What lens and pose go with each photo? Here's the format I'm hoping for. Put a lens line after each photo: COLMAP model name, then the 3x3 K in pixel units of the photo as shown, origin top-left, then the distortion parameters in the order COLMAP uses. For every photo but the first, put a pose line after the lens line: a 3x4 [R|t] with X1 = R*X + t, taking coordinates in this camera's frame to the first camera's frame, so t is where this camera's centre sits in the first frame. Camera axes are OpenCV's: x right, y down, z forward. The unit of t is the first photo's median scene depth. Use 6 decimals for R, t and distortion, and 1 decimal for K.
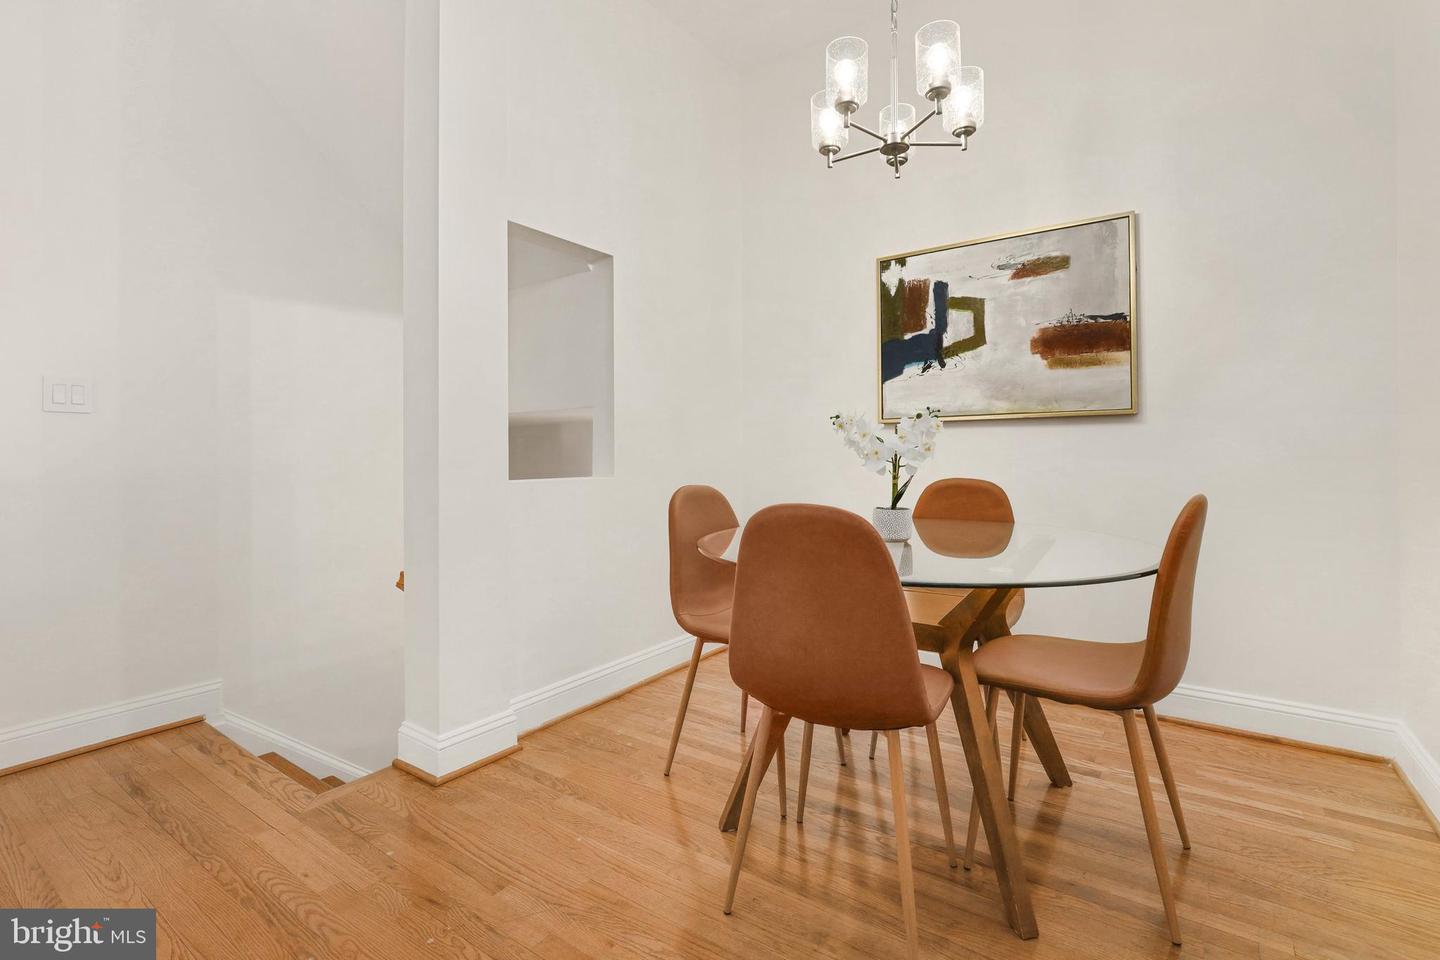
lens RADIAL K [[659.6, 0, 714.6], [0, 659.6, 461.7], [0, 0, 1]] dist [-0.016787, 0.006591]
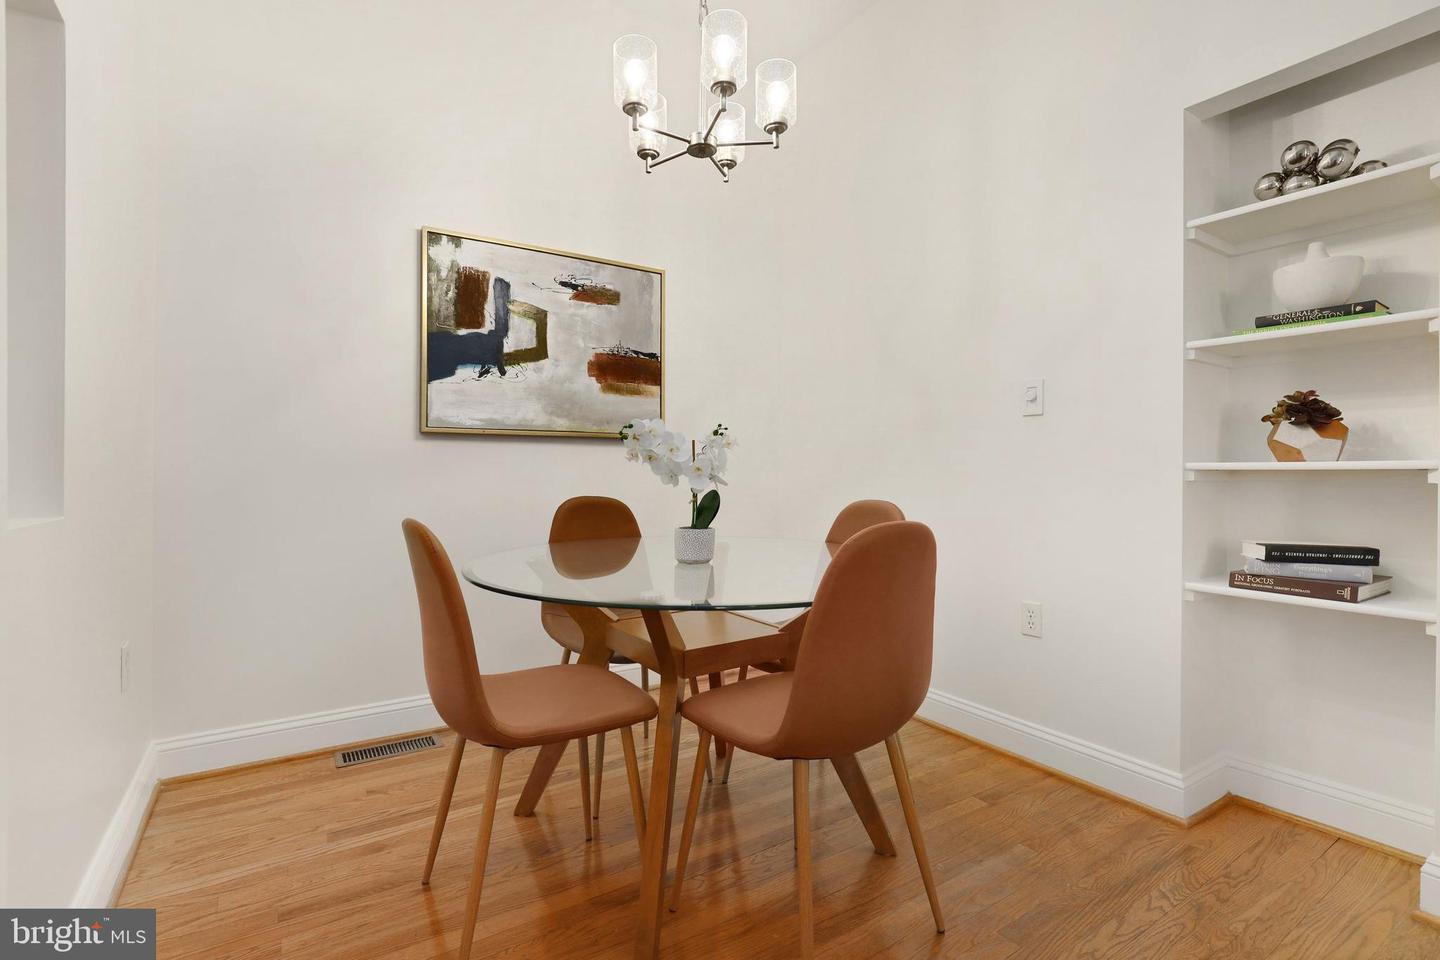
lens RADIAL K [[659.6, 0, 711.0], [0, 659.6, 474.9], [0, 0, 1]] dist [-0.016787, 0.006591]
pose [[0.370593, -0.002997, 0.928791, -0.402213], [-0.003006, 0.999986, 0.004426, -0.011816], [-0.928791, -0.004432, 0.370578, 0.416514]]
